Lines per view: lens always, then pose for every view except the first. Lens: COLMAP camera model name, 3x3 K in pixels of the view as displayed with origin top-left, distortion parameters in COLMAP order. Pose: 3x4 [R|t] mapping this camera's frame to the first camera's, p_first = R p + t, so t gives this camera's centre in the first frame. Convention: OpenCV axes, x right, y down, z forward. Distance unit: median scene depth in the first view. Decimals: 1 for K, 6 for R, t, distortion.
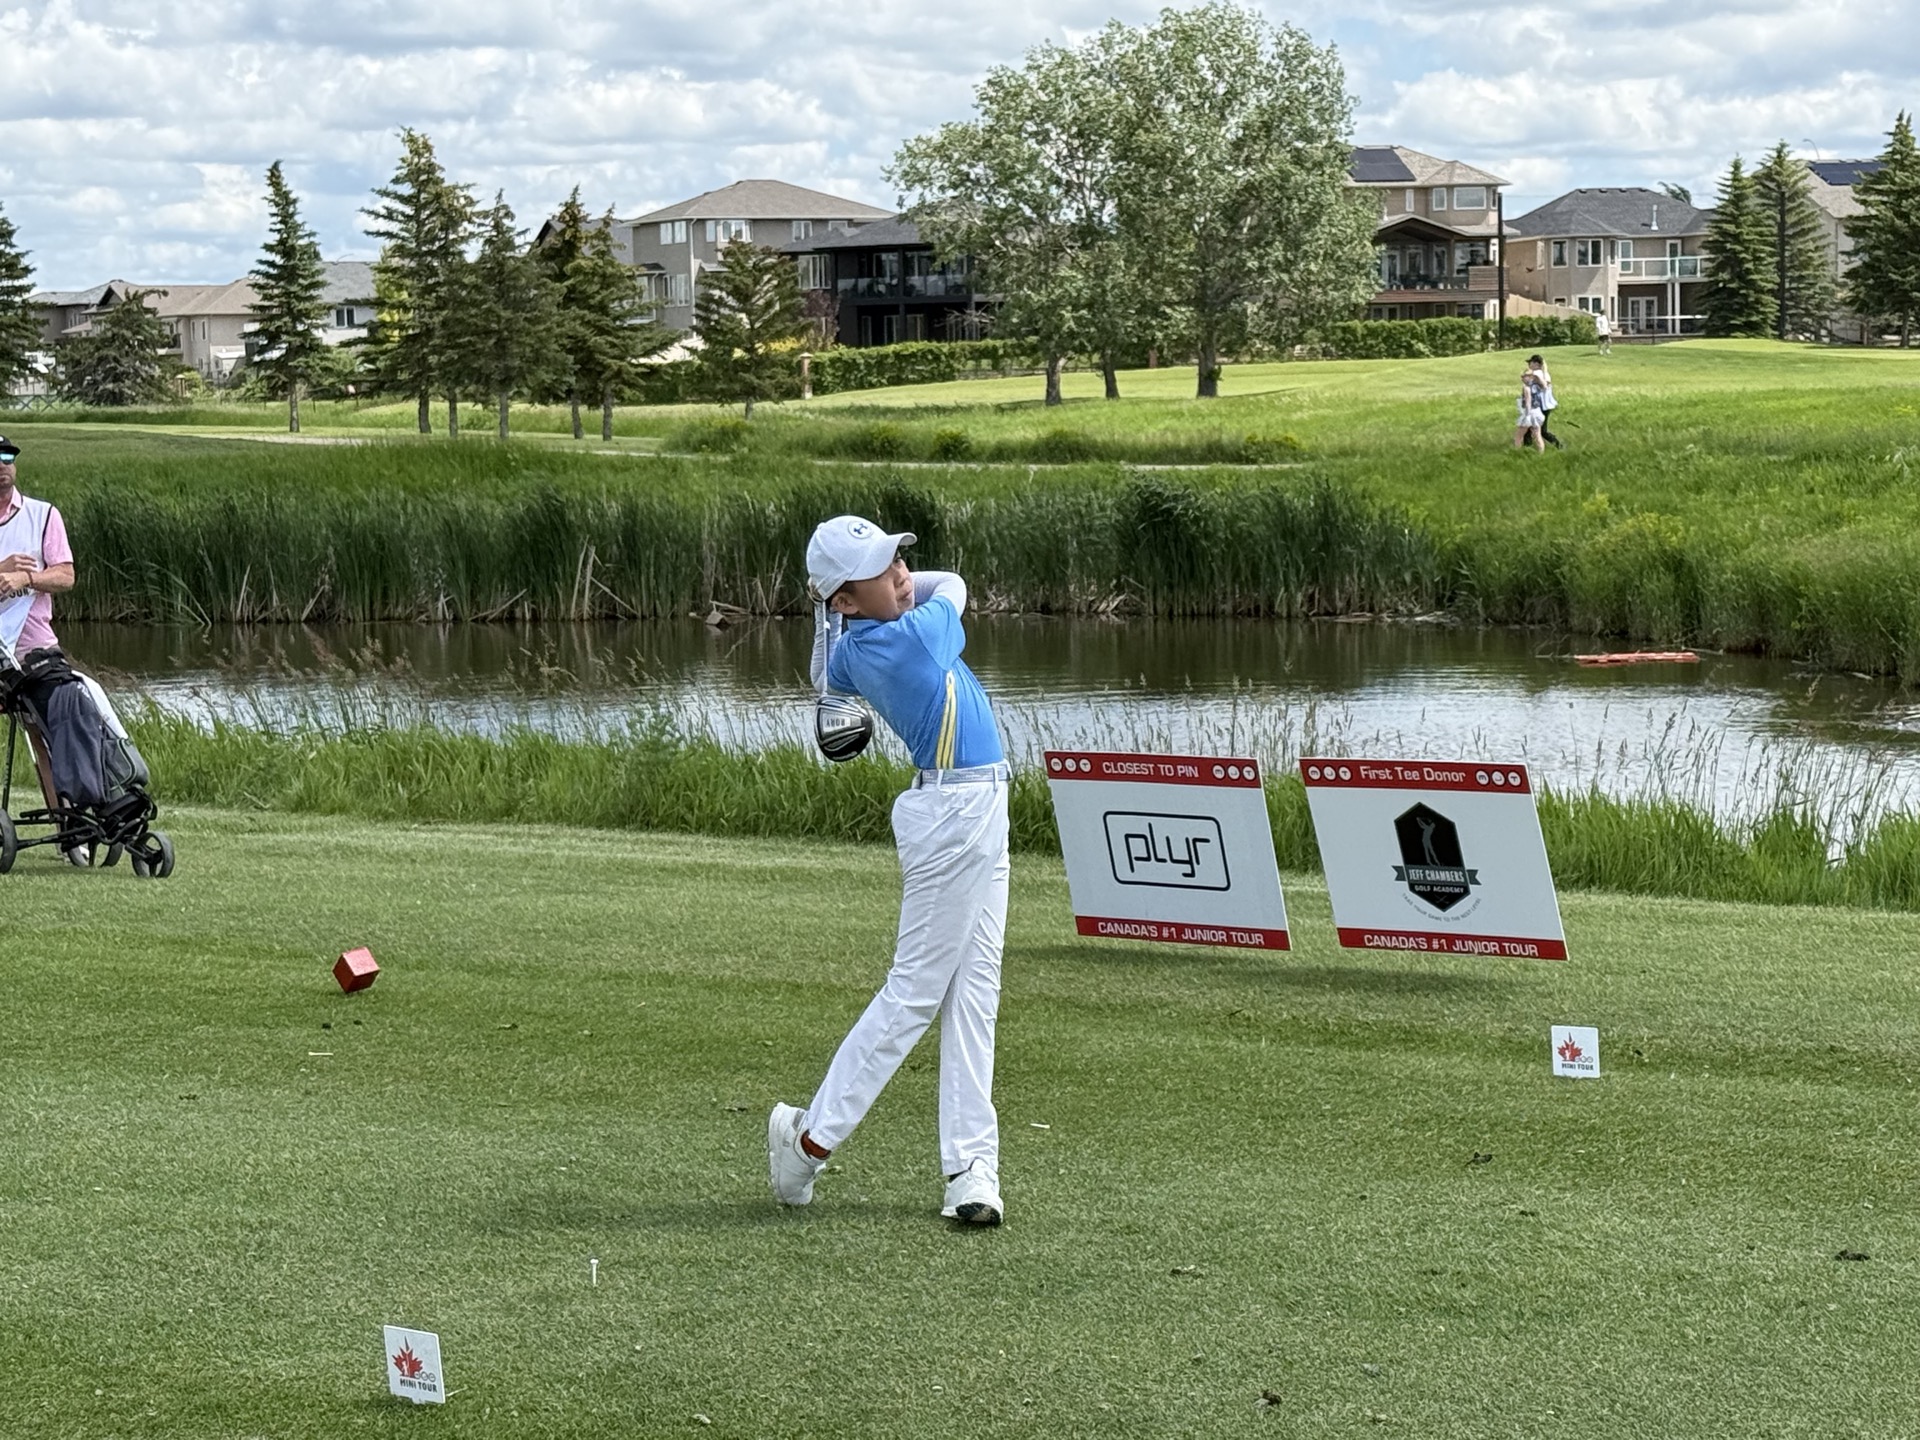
lens RADIAL K [[4051.5, 0, 929.9], [0, 4051.5, 788.4], [0, 0, 1]] dist [0.159693, 0.000000]
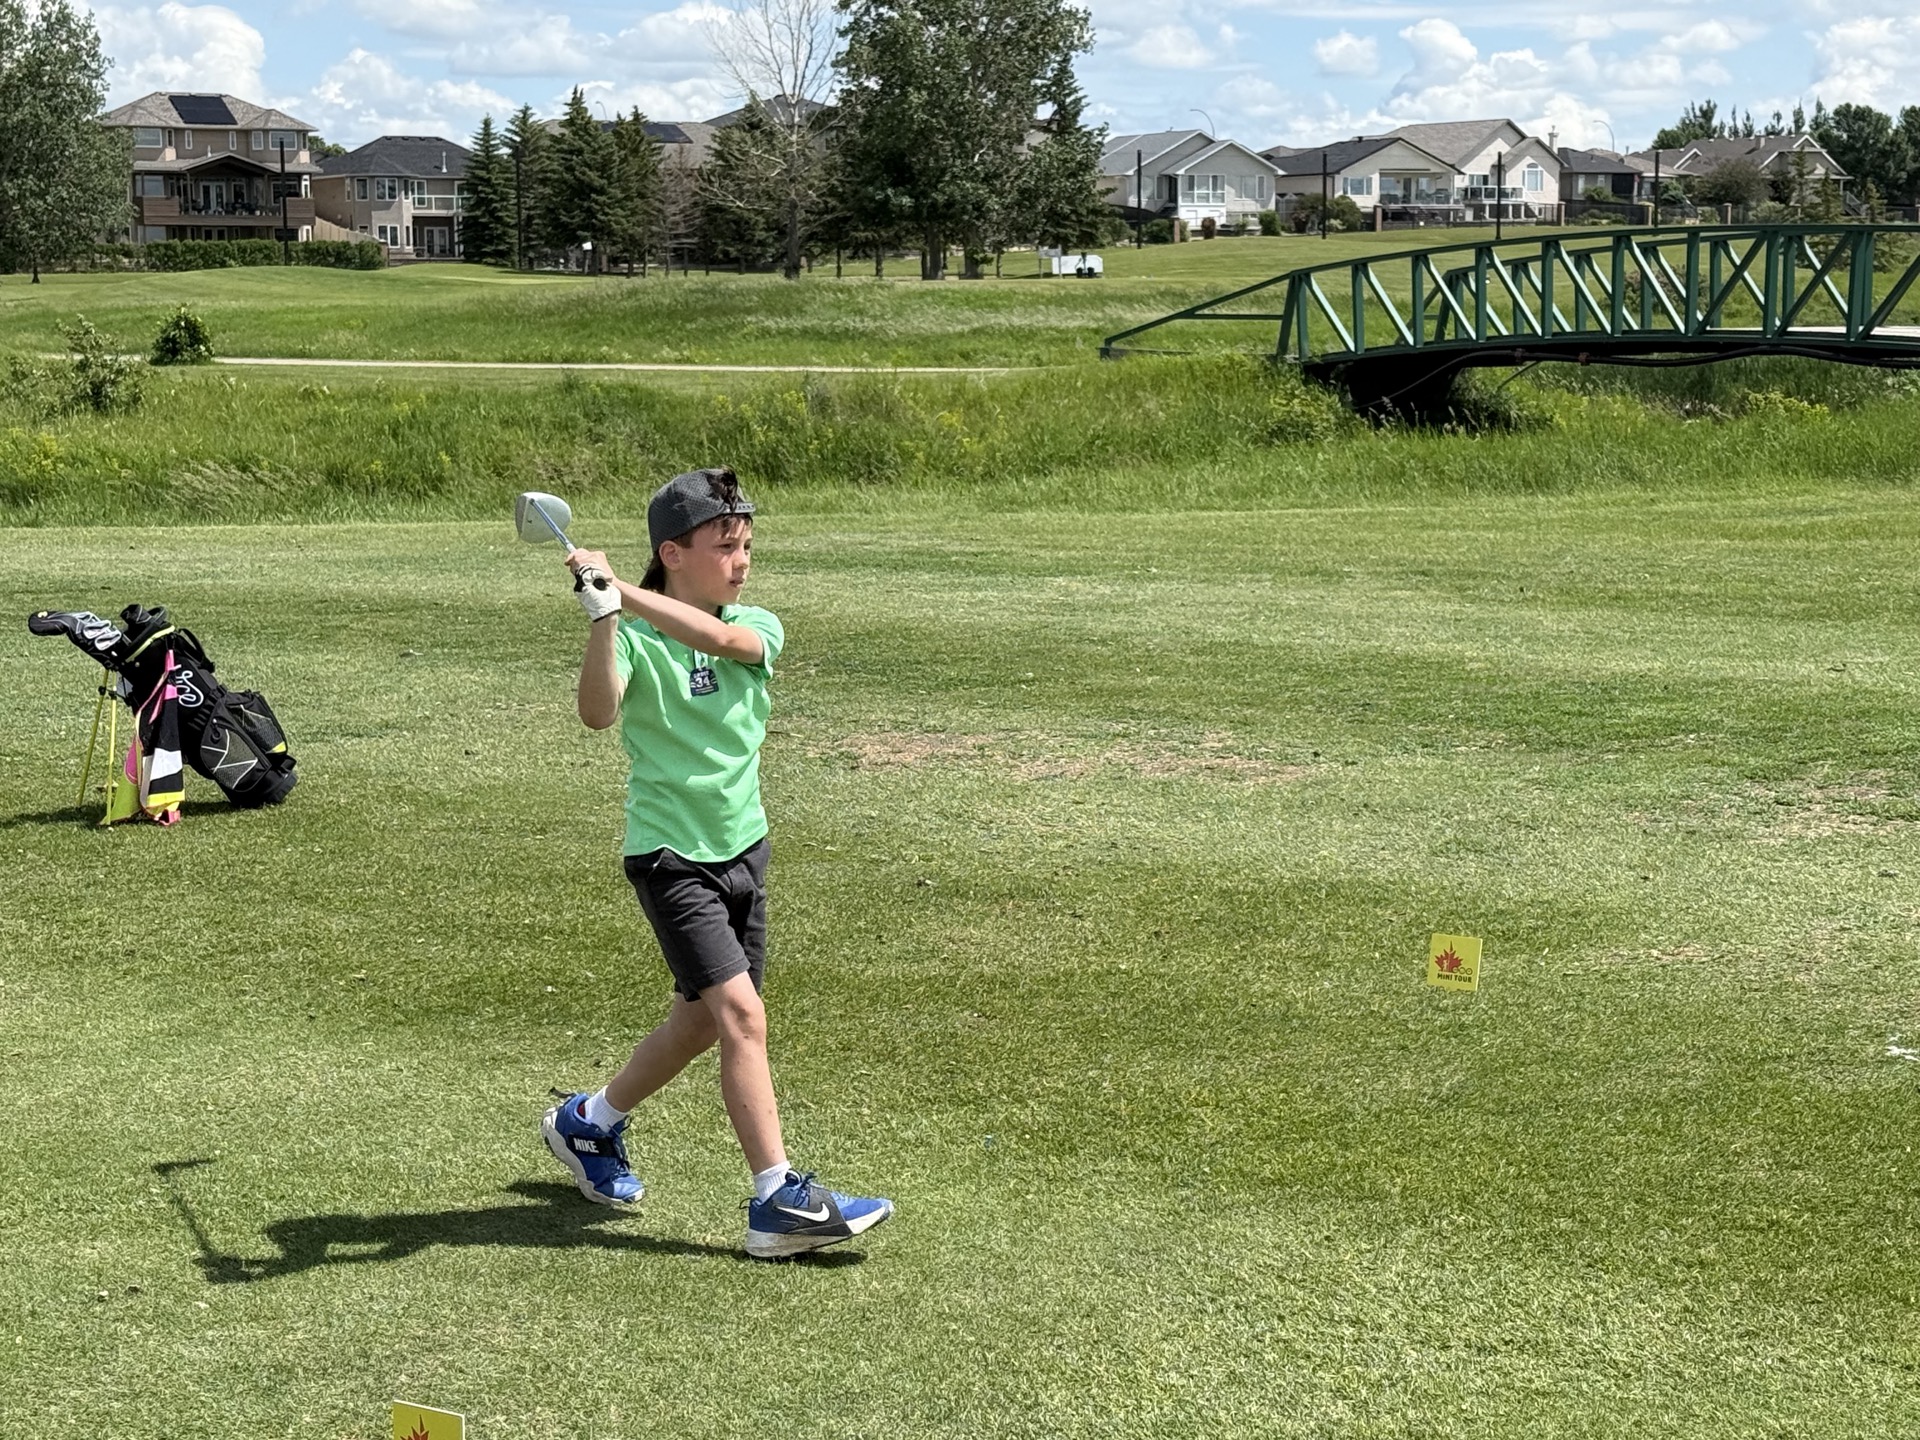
lens RADIAL K [[3545.1, 0, 935.9], [0, 3545.1, 724.9], [0, 0, 1]] dist [0.145895, 0.000000]
pose [[0.974609, -0.012750, 0.223550, 0.087692], [0.007817, 0.999706, 0.022939, 0.006211], [-0.223777, -0.020609, 0.974423, -0.087844]]
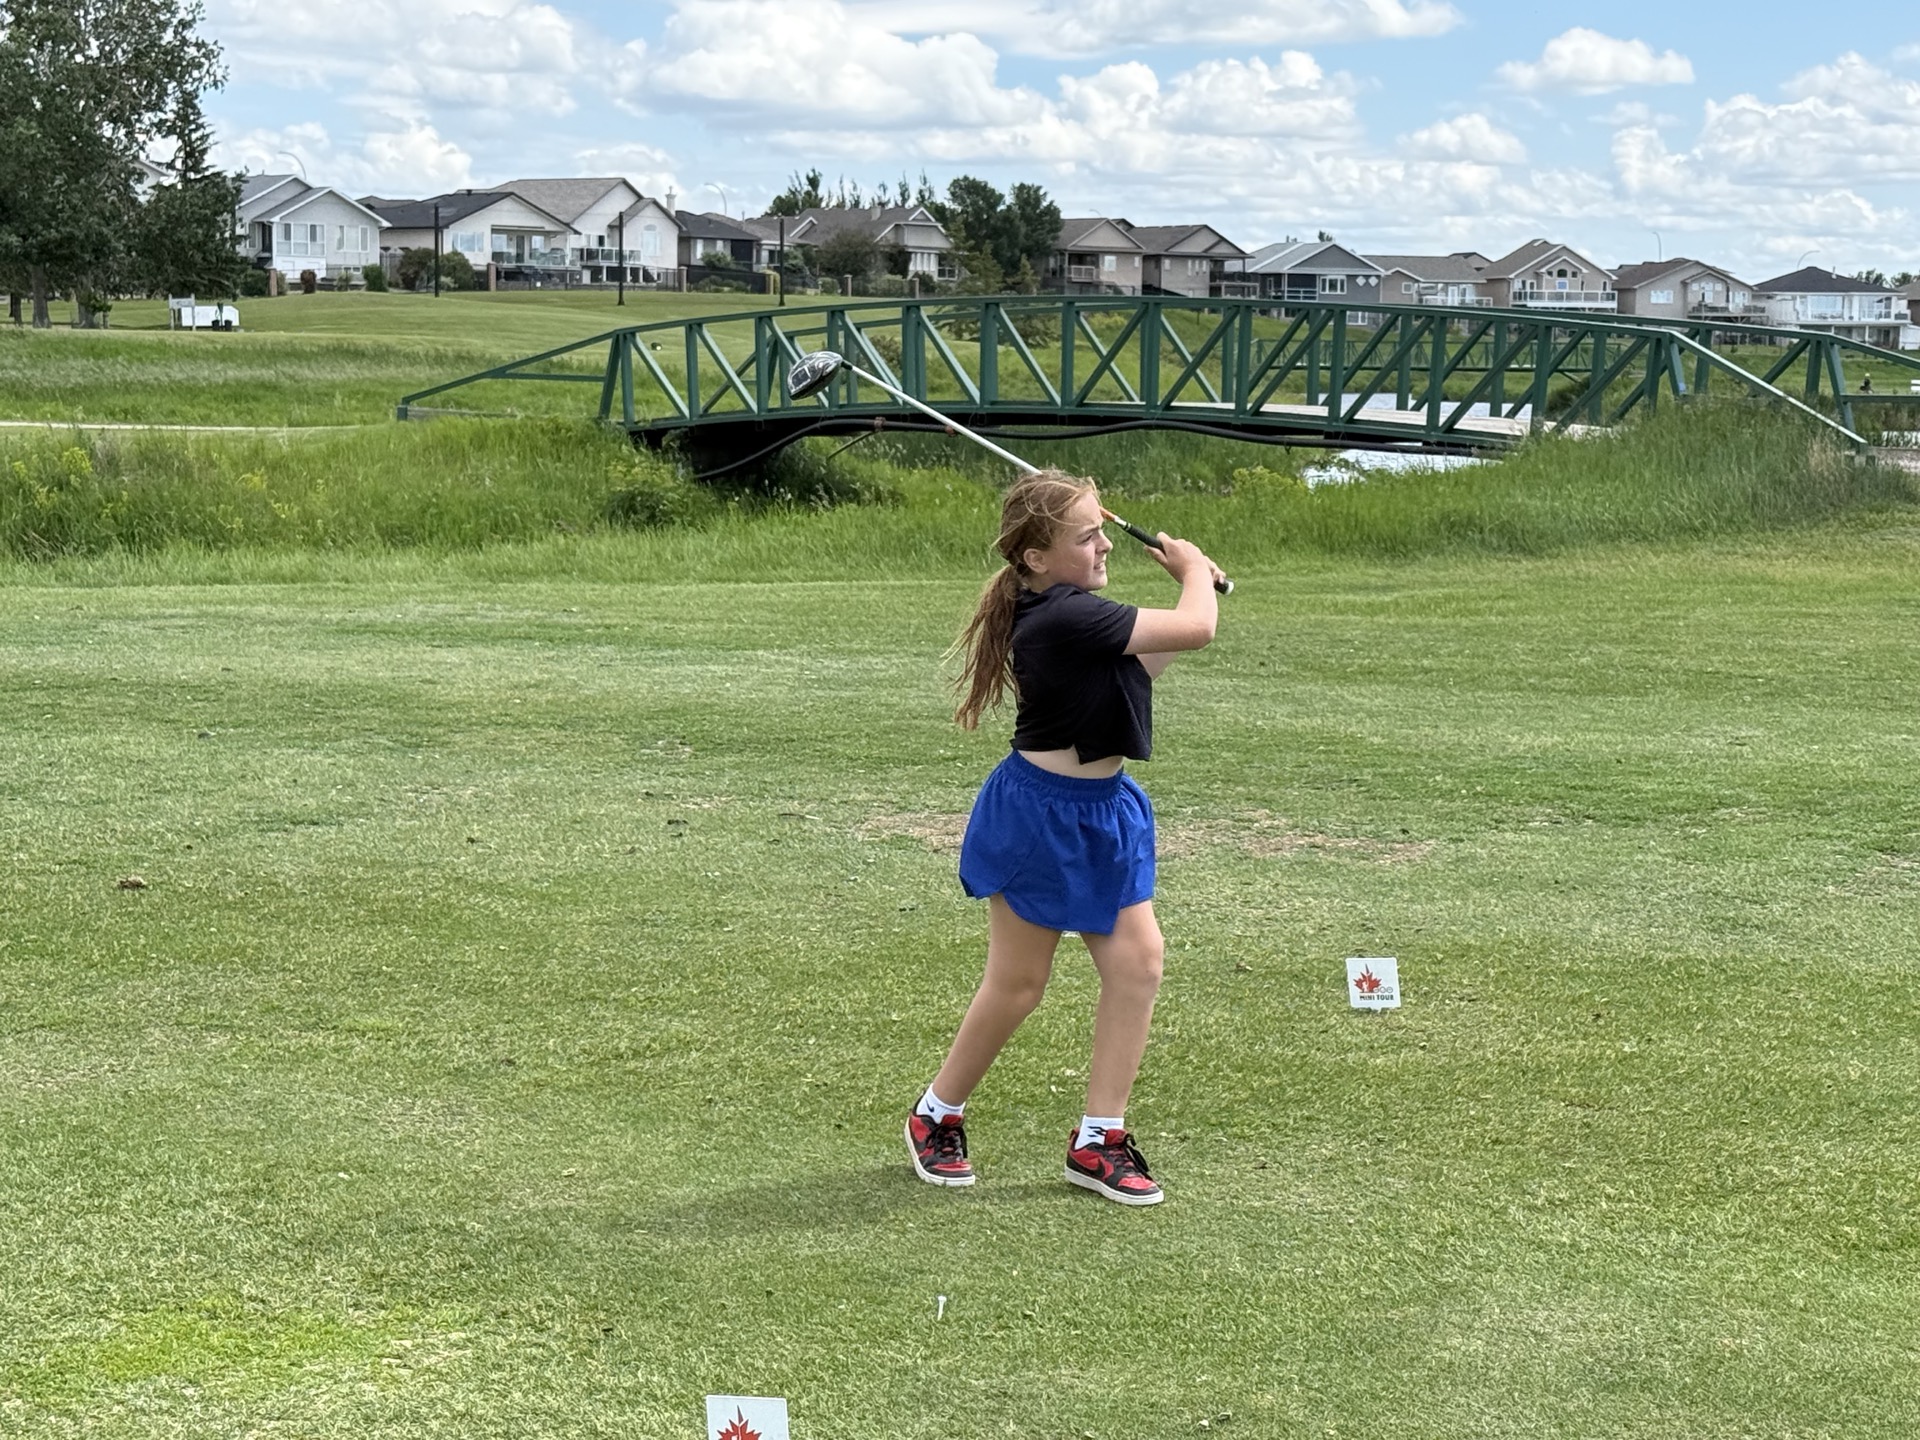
lens RADIAL K [[3821.9, 0, 964.1], [0, 3821.9, 699.6], [0, 0, 1]] dist [0.130211, 0.000000]
pose [[0.885259, -0.007133, 0.465043, 0.072604], [0.011372, 0.999915, -0.006312, 0.006325], [-0.464959, 0.010876, 0.885265, -0.081900]]
